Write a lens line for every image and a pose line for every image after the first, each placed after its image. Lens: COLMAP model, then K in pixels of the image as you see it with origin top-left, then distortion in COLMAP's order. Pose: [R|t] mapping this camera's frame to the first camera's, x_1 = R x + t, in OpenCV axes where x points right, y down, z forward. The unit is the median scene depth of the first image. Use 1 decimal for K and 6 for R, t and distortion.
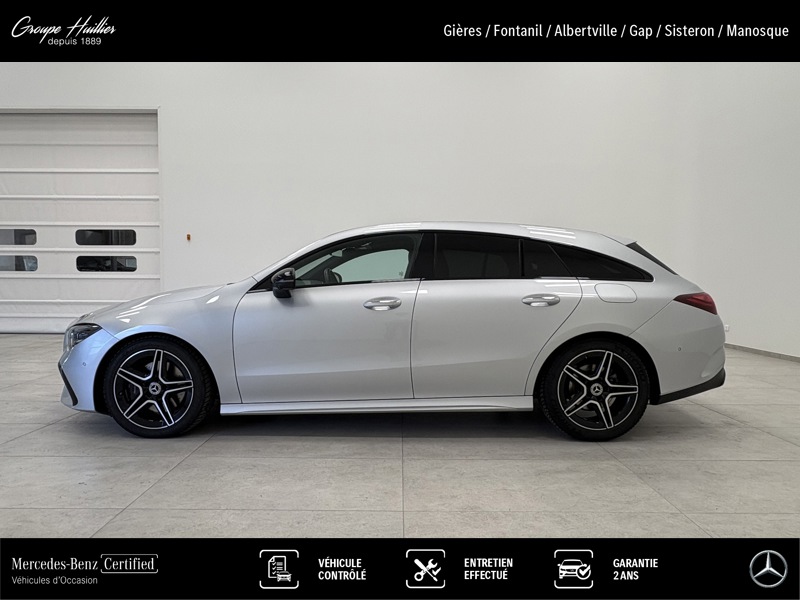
lens RADIAL K [[487.3, 0, 403.5], [0, 487.3, 302.2], [0, 0, 1]] dist [-0.006511, 0.001005]
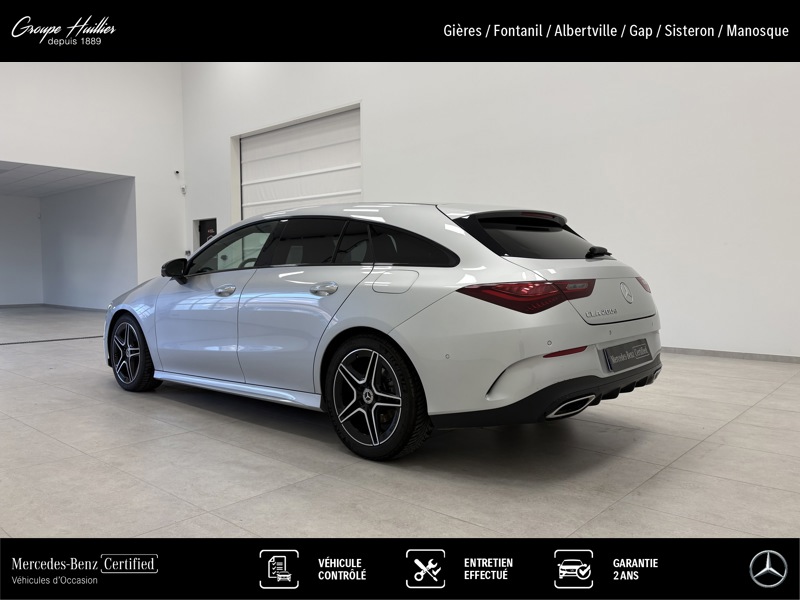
lens RADIAL K [[622.4, 0, 403.0], [0, 622.4, 301.2], [0, 0, 1]] dist [0.009351, -0.014238]
pose [[0.743953, 0.024595, -0.667779, 1.151112], [-0.025286, 0.999643, 0.008648, 0.006902], [0.667753, 0.010451, 0.744309, 0.250897]]
